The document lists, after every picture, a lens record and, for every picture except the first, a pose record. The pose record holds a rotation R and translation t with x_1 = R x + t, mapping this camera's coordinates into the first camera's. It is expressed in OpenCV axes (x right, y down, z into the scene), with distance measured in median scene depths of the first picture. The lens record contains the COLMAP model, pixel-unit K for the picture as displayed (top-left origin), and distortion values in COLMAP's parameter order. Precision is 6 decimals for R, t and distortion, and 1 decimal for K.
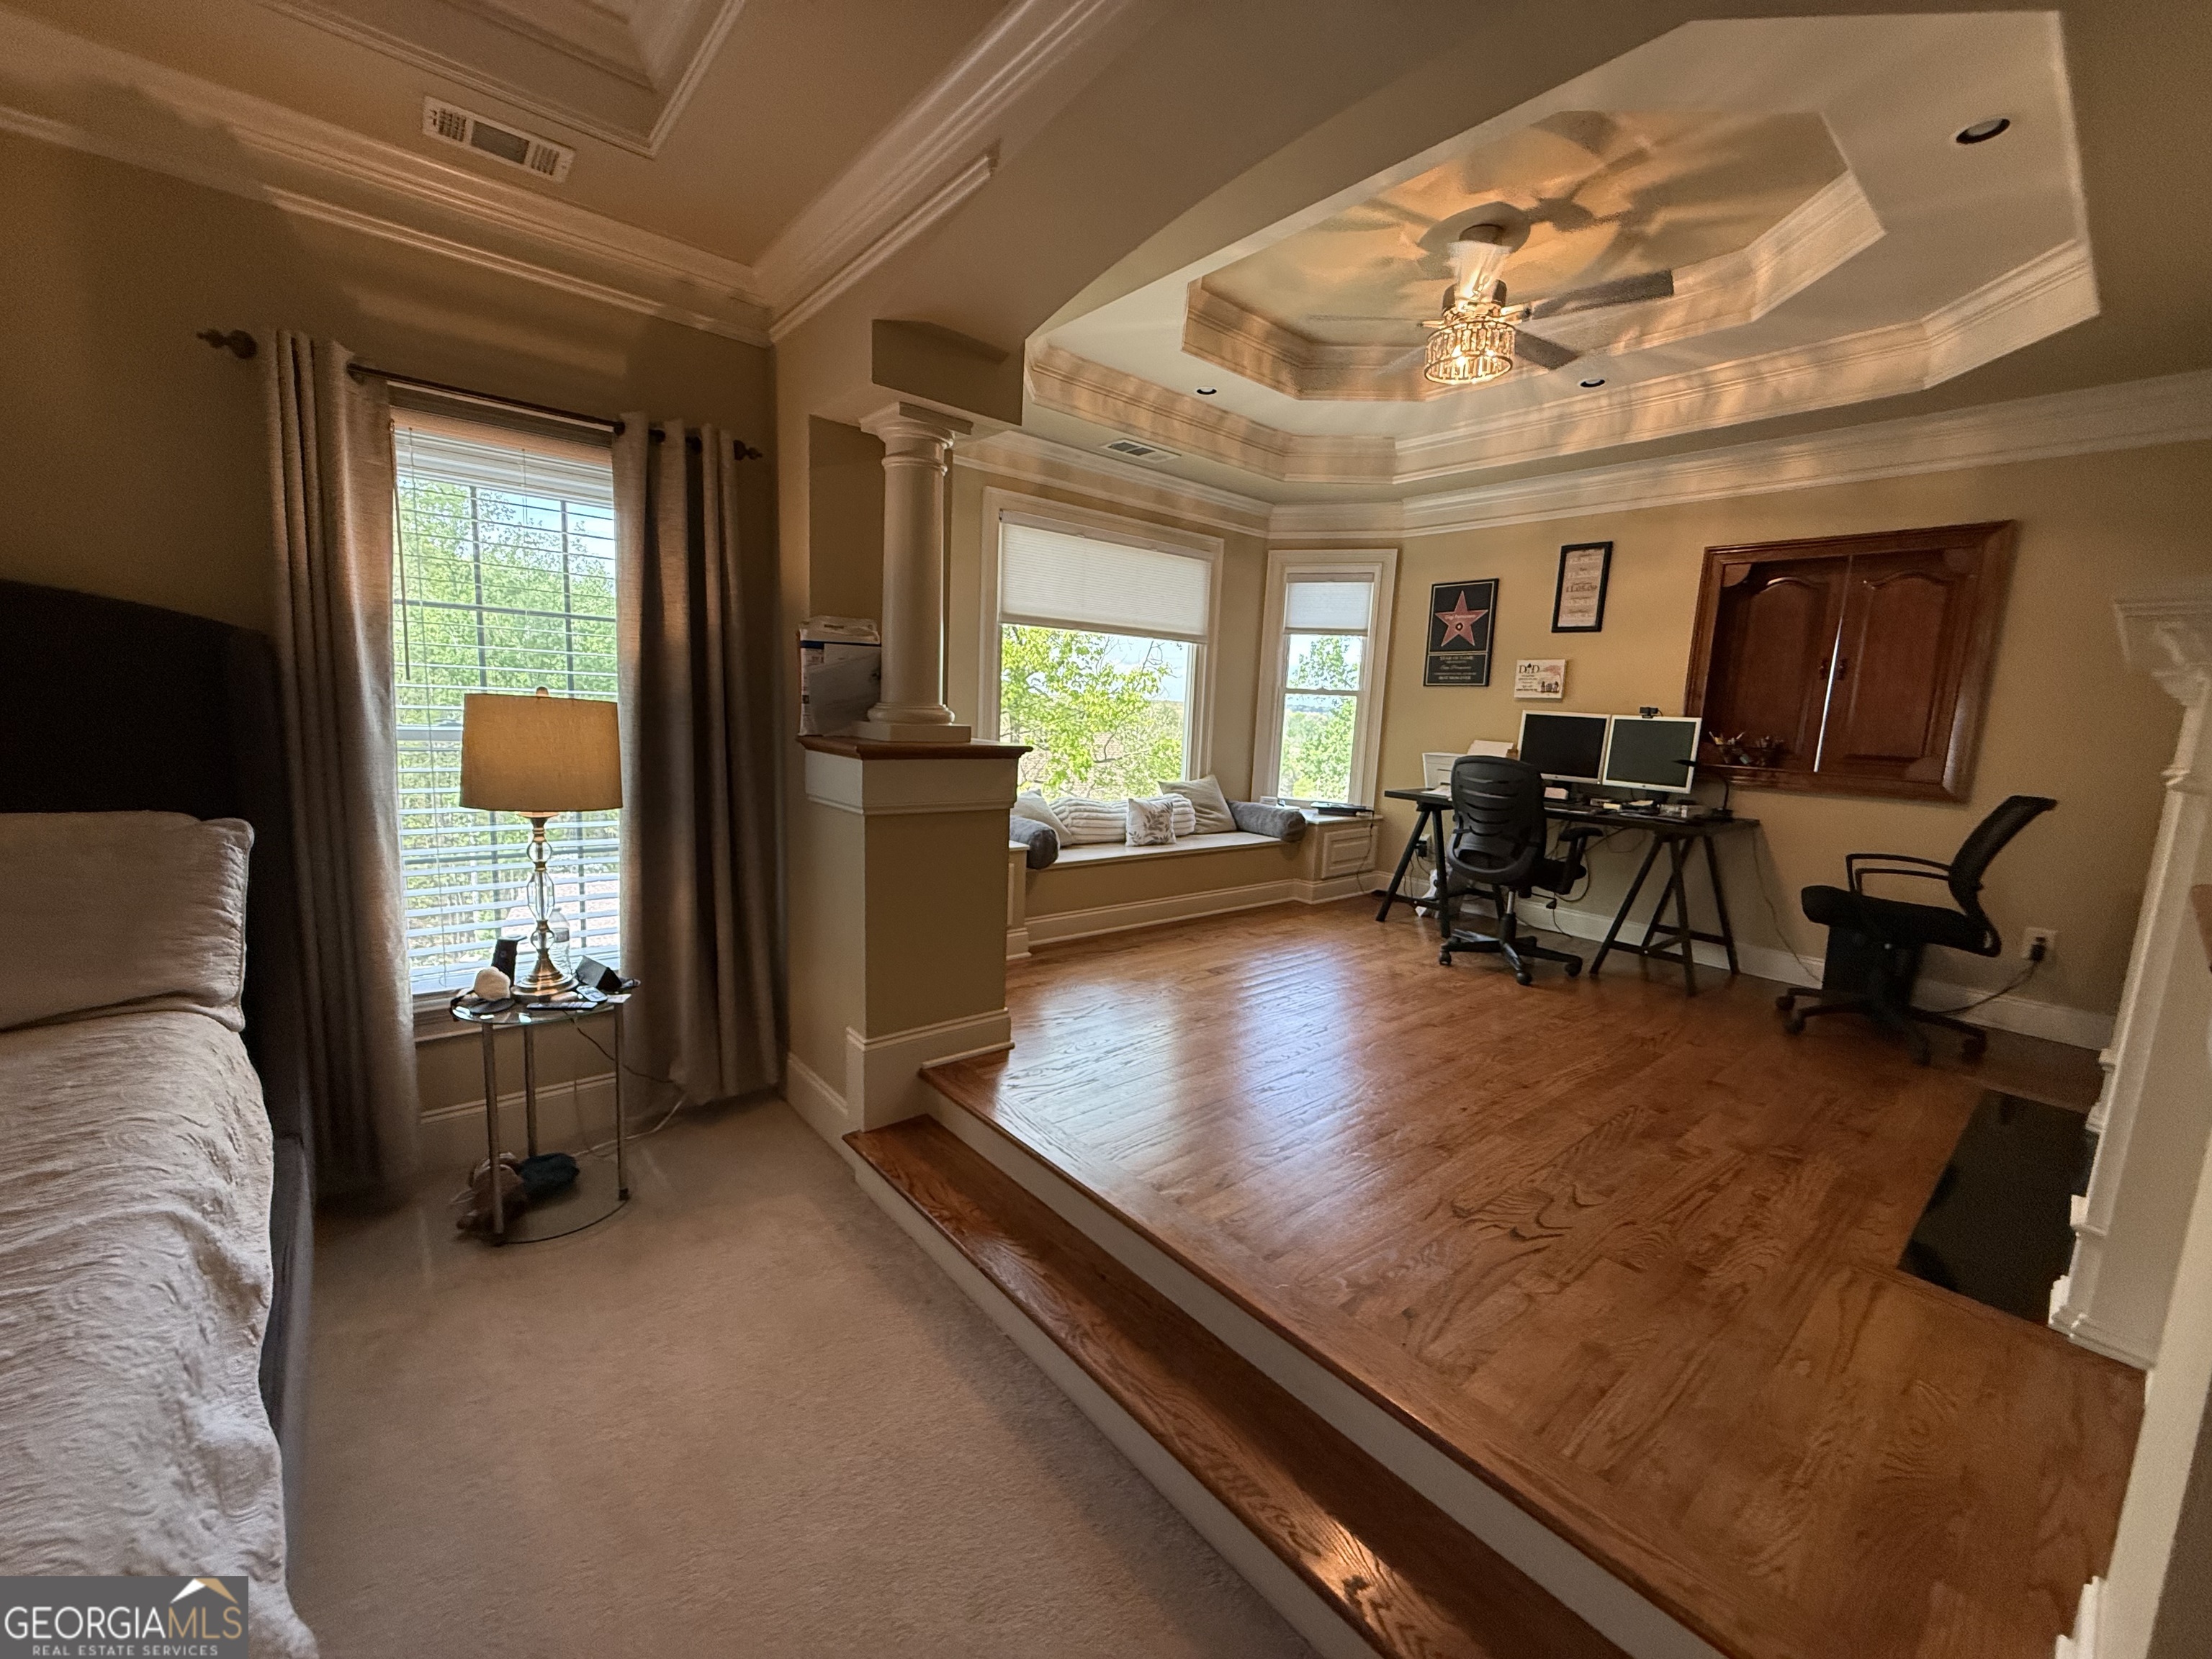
lens RADIAL K [[886.0, 0, 1100.6], [0, 886.0, 829.5], [0, 0, 1]] dist [0.000052, 0.000264]
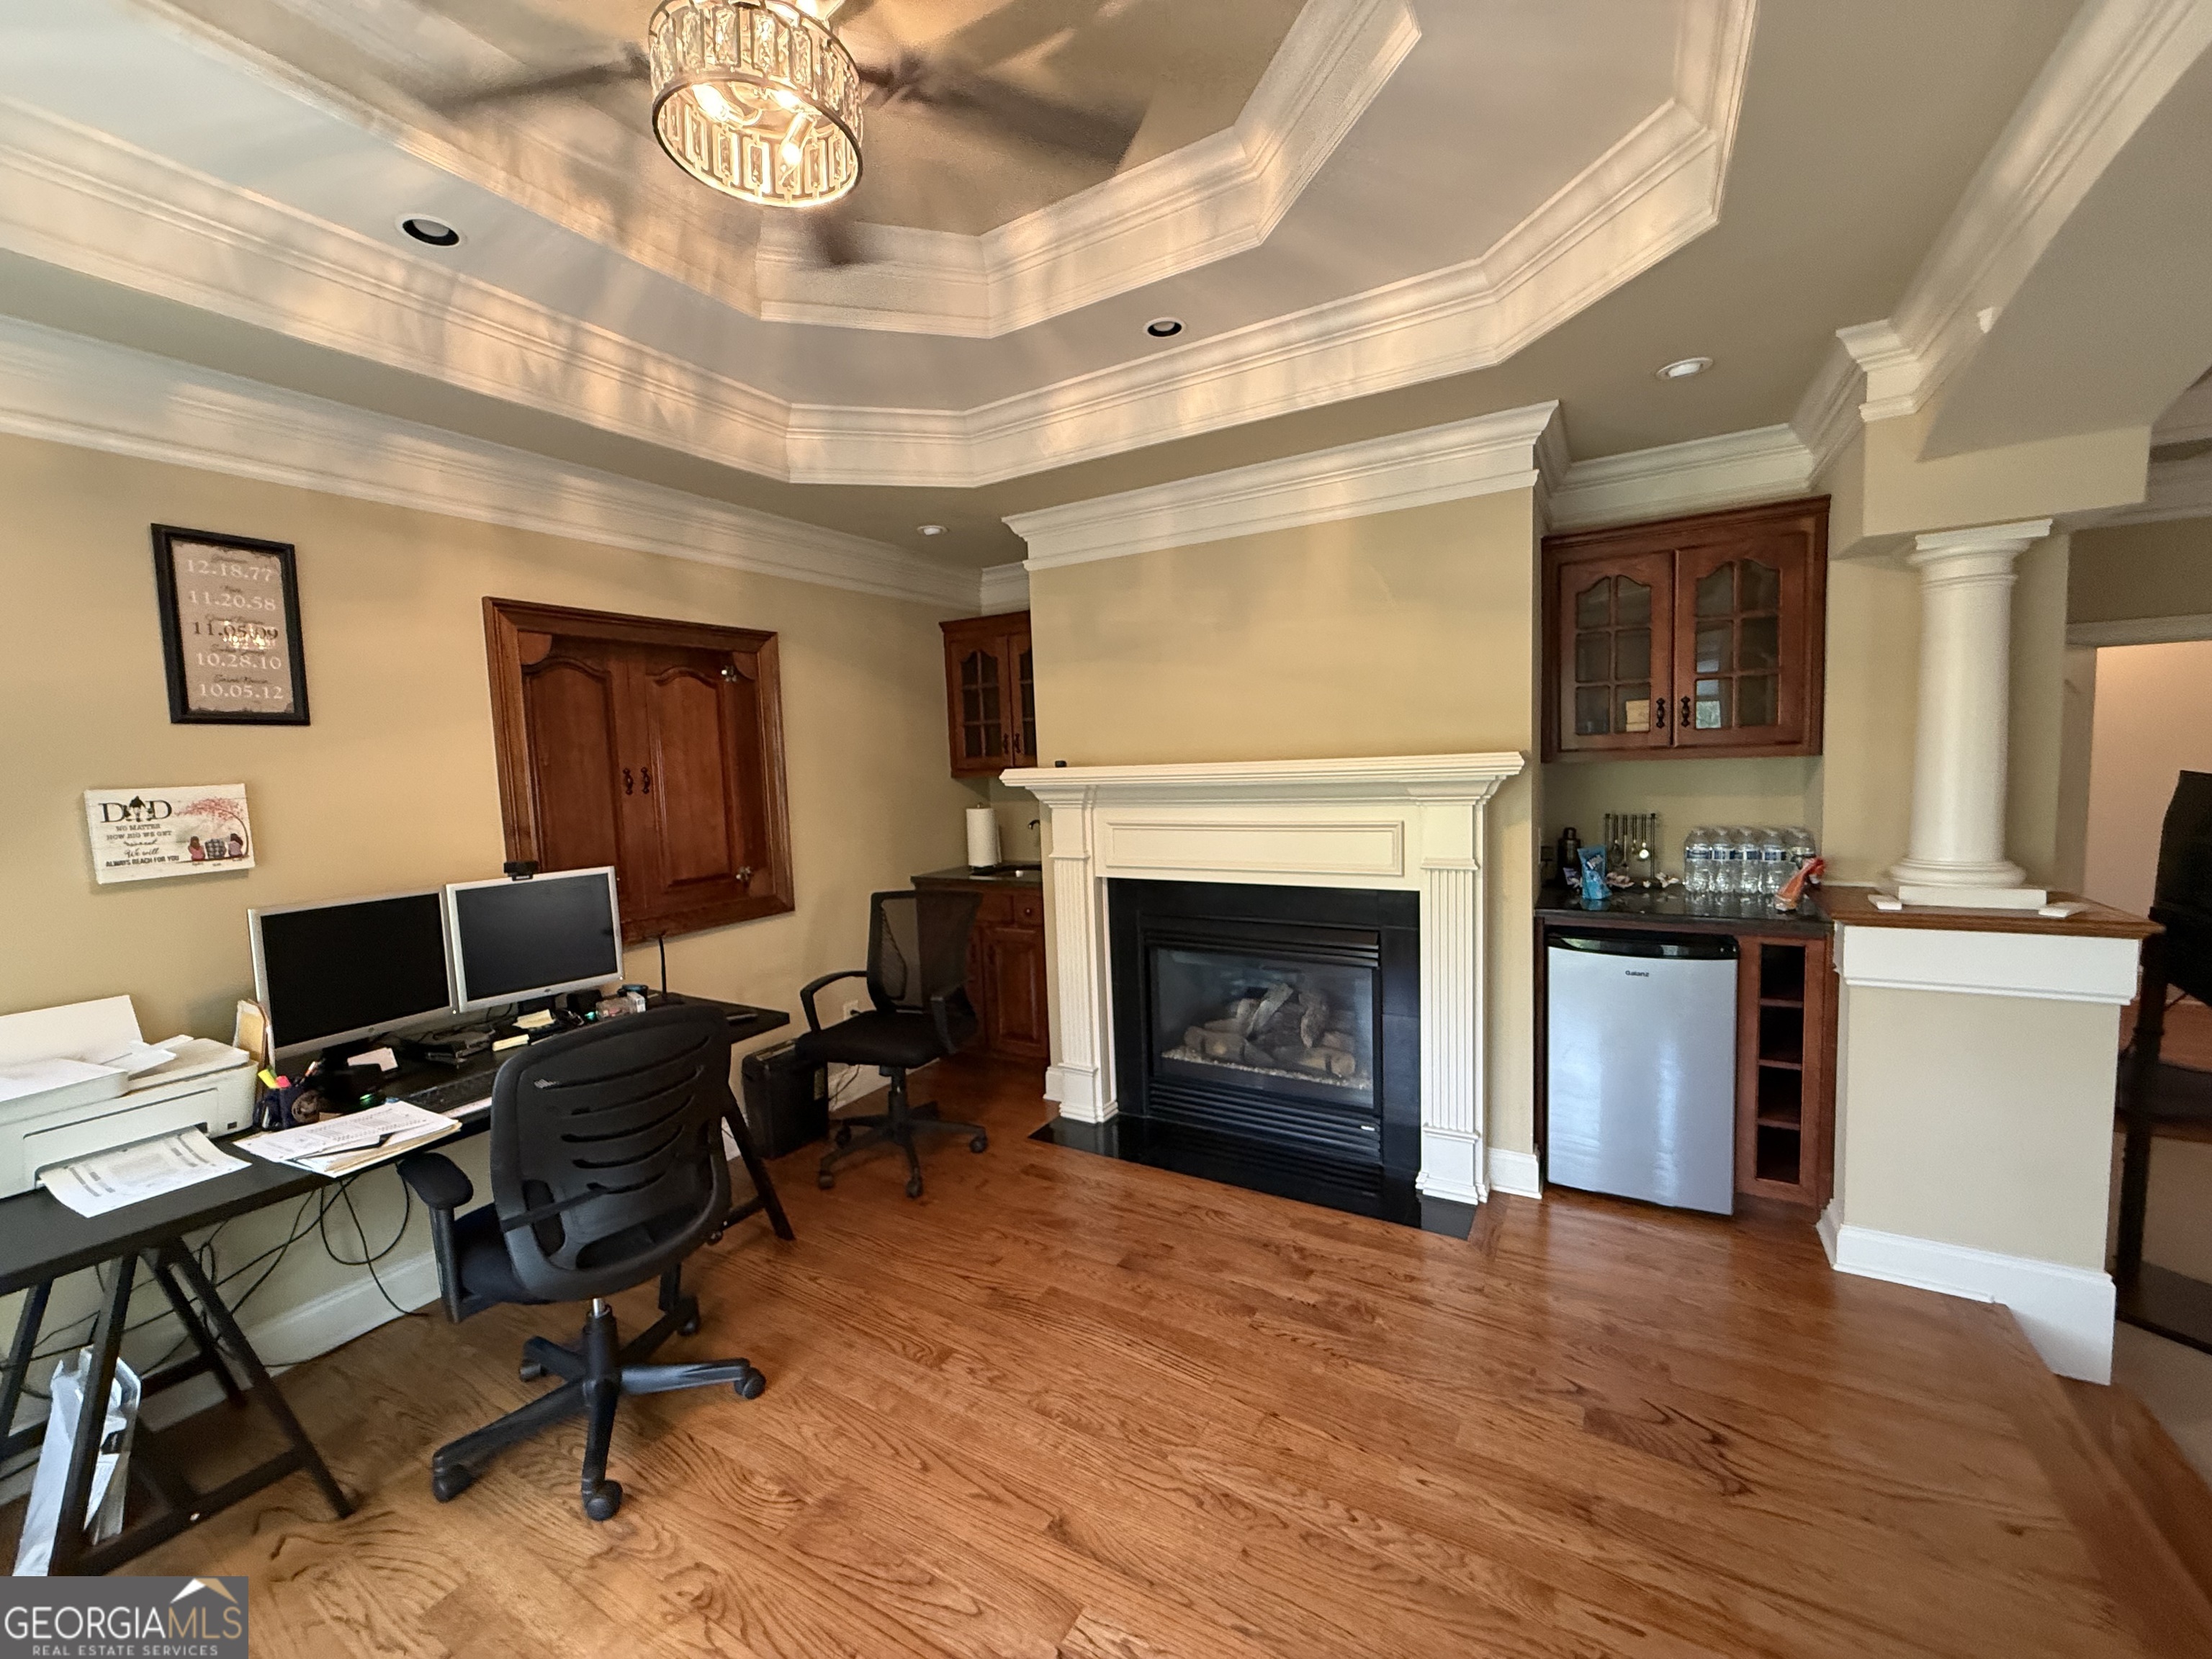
lens RADIAL K [[885.0, 0, 1105.4], [0, 885.0, 823.9], [0, 0, 1]] dist [0.000720, 0.000132]
pose [[-0.338443, -0.105552, 0.935048, -0.056974], [0.155685, 0.973713, 0.166267, -0.211839], [-0.928019, 0.201845, -0.313113, 0.874726]]
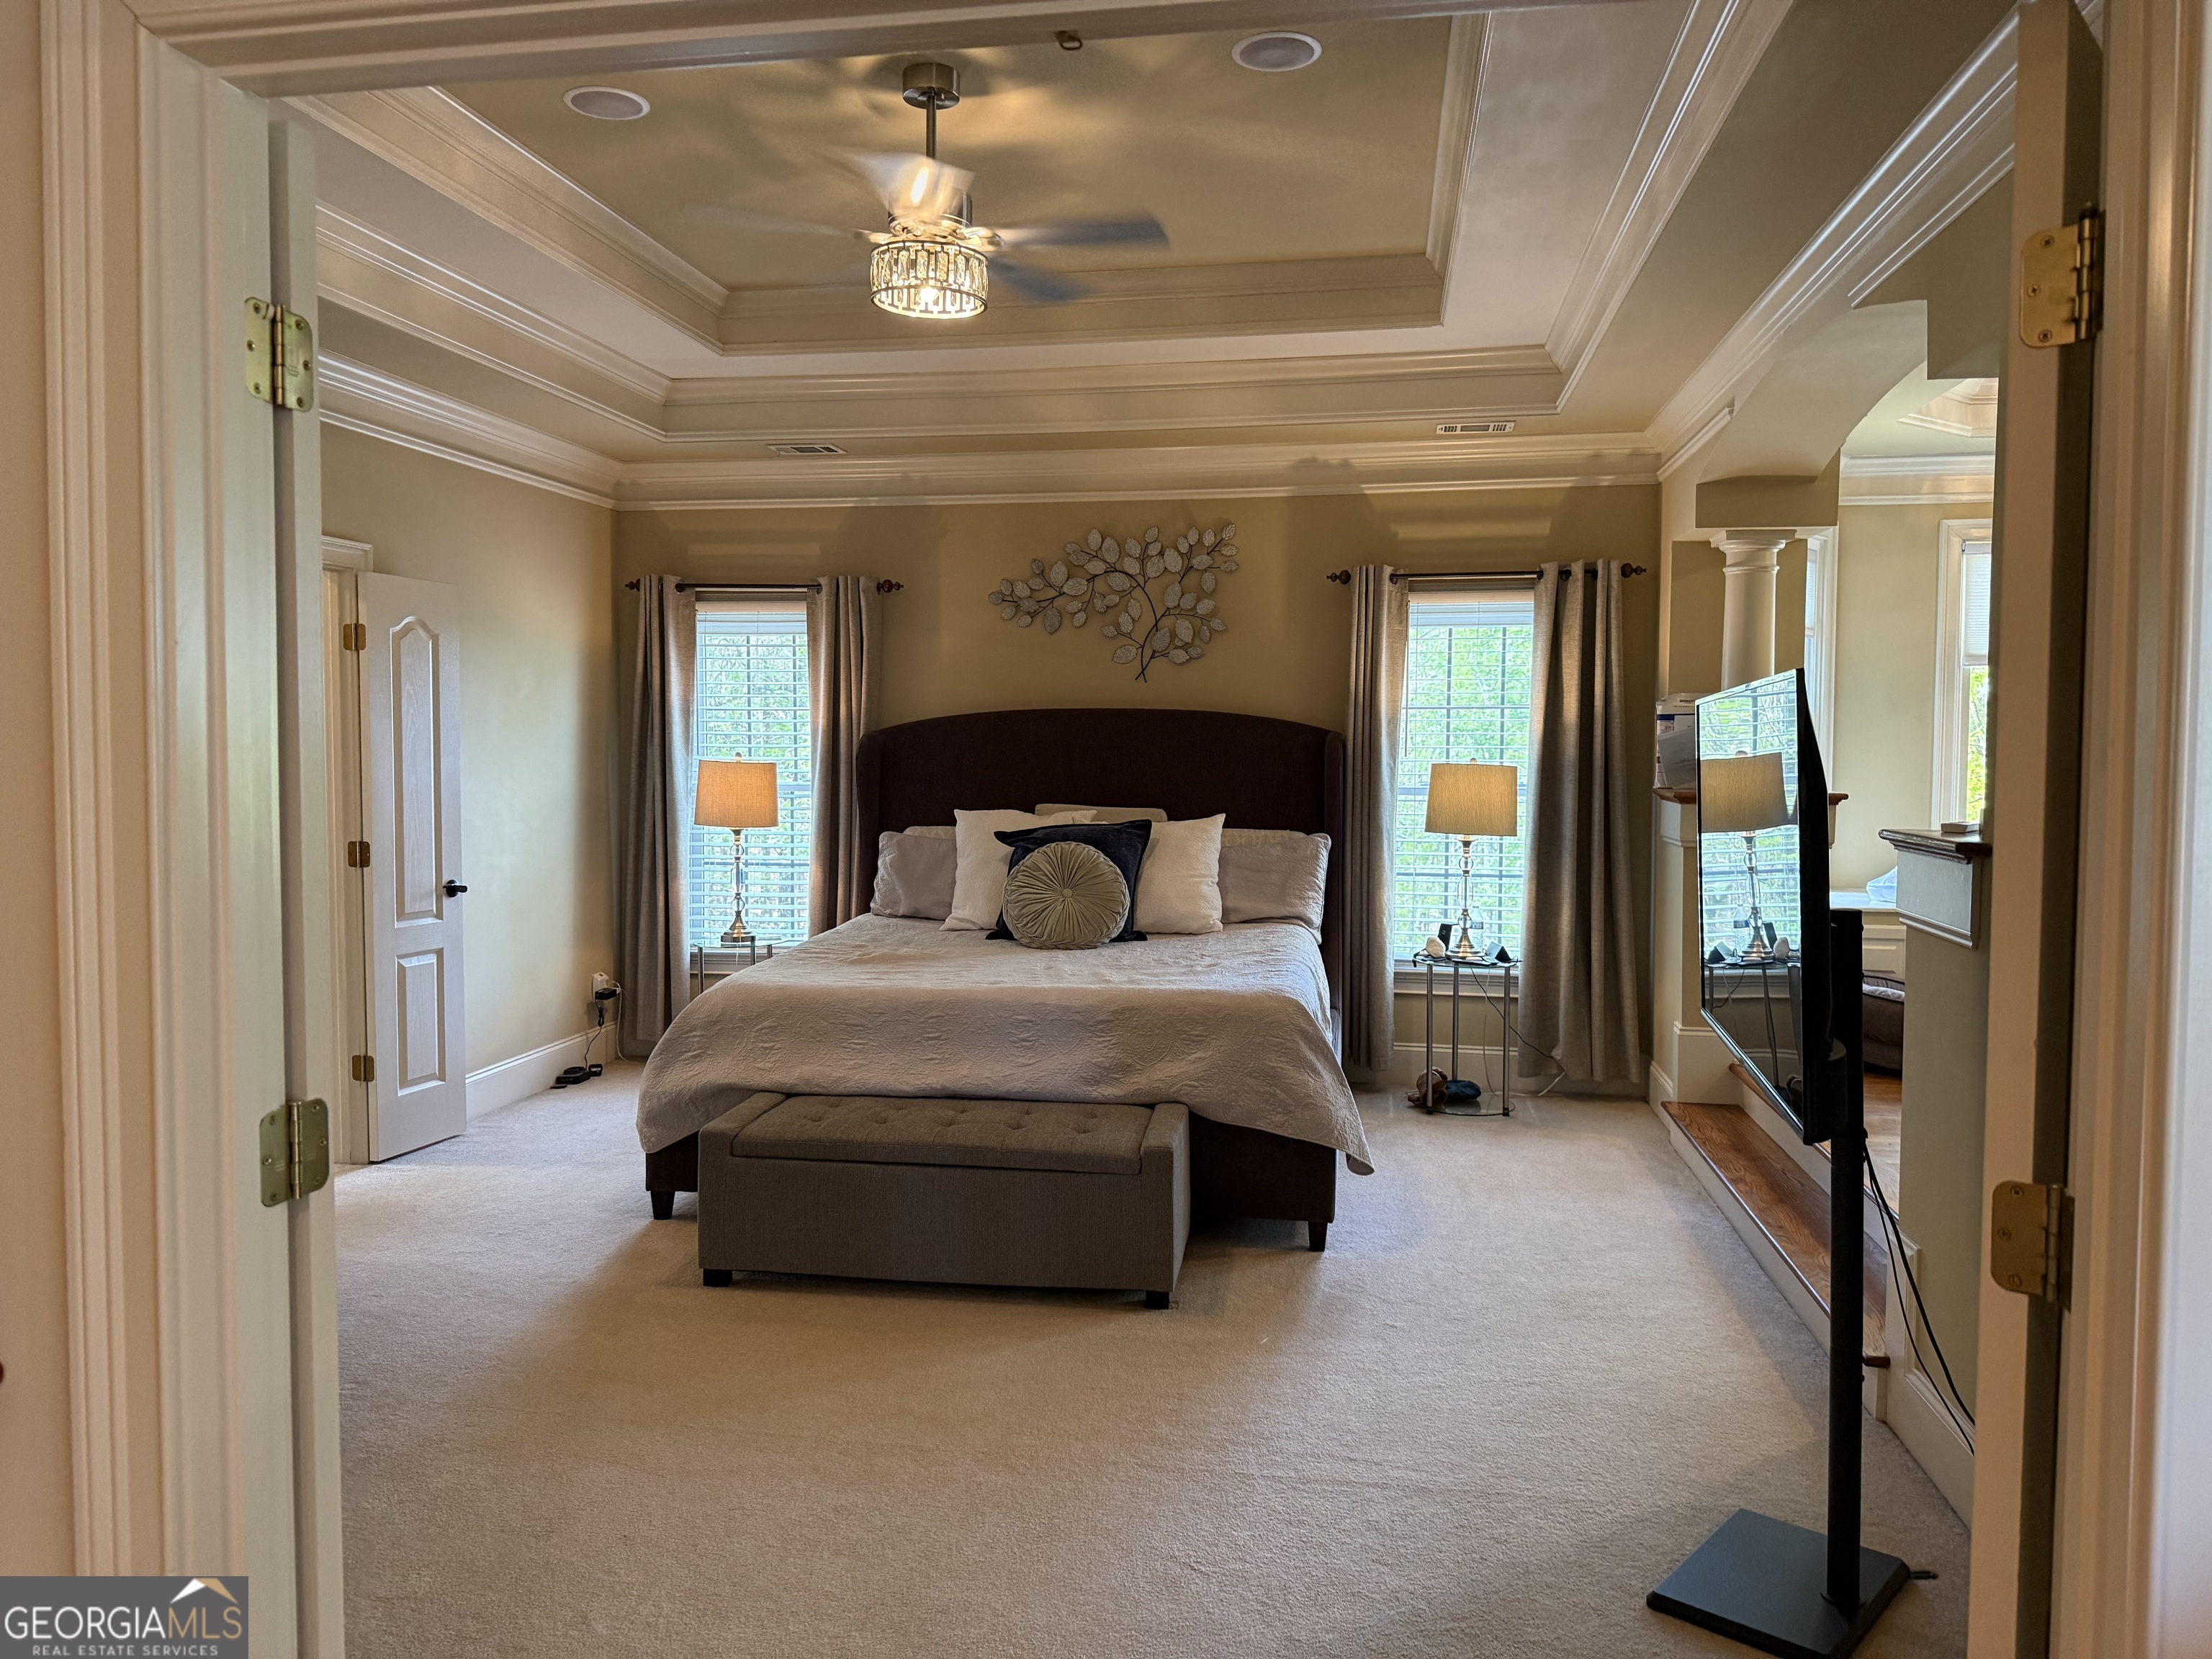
lens RADIAL K [[1571.6, 0, 1094.7], [0, 1571.6, 837.3], [0, 0, 1]] dist [0.143648, -0.170935]
pose [[0.648714, 0.002819, -0.761027, 0.615577], [-0.081324, 0.994524, -0.065639, 0.125575], [0.756674, 0.104471, 0.645391, -0.750304]]
